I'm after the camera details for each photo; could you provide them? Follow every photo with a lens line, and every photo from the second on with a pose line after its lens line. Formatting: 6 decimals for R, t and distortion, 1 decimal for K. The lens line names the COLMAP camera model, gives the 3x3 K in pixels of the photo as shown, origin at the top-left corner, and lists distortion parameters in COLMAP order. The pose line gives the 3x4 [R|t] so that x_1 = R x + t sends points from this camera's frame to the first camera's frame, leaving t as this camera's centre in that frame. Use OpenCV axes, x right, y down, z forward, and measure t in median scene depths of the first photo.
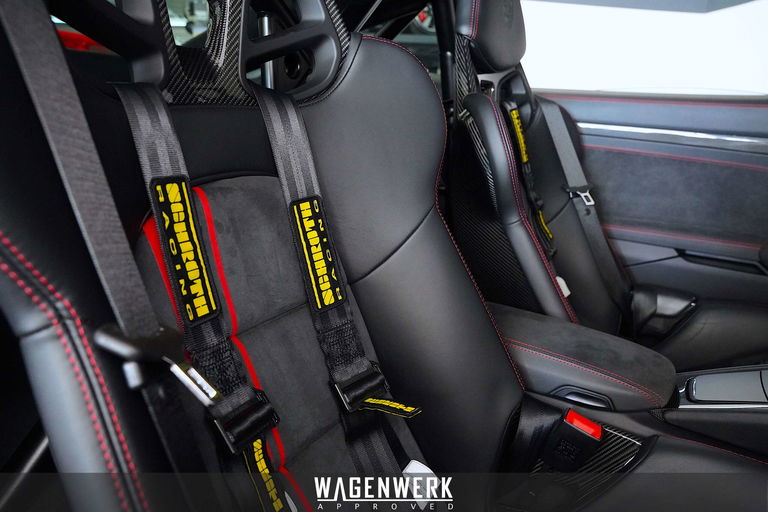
lens RADIAL K [[545.3, 0, 384.8], [0, 545.3, 255.2], [0, 0, 1]] dist [-0.124668, 0.035264]
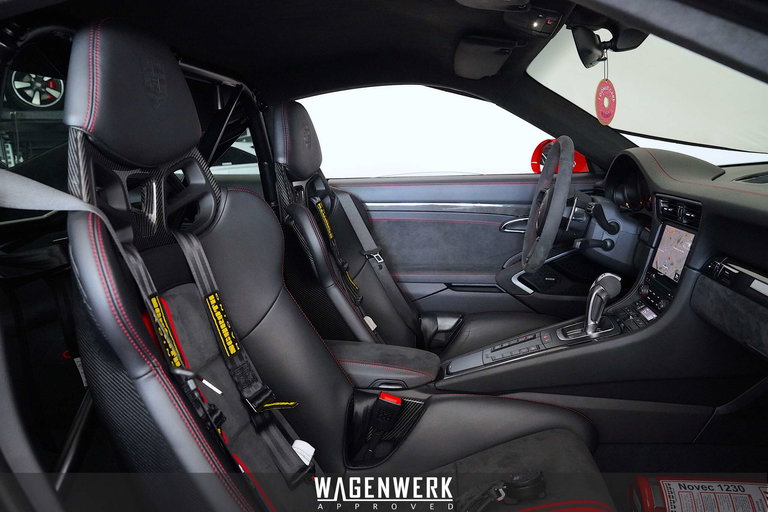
lens RADIAL K [[545.3, 0, 388.0], [0, 545.3, 252.9], [0, 0, 1]] dist [-0.124668, 0.035264]
pose [[0.931495, -0.121122, 0.342996, -0.093483], [0.155196, 0.985139, -0.073594, -0.009389], [-0.328985, 0.121784, 0.936449, -0.369542]]
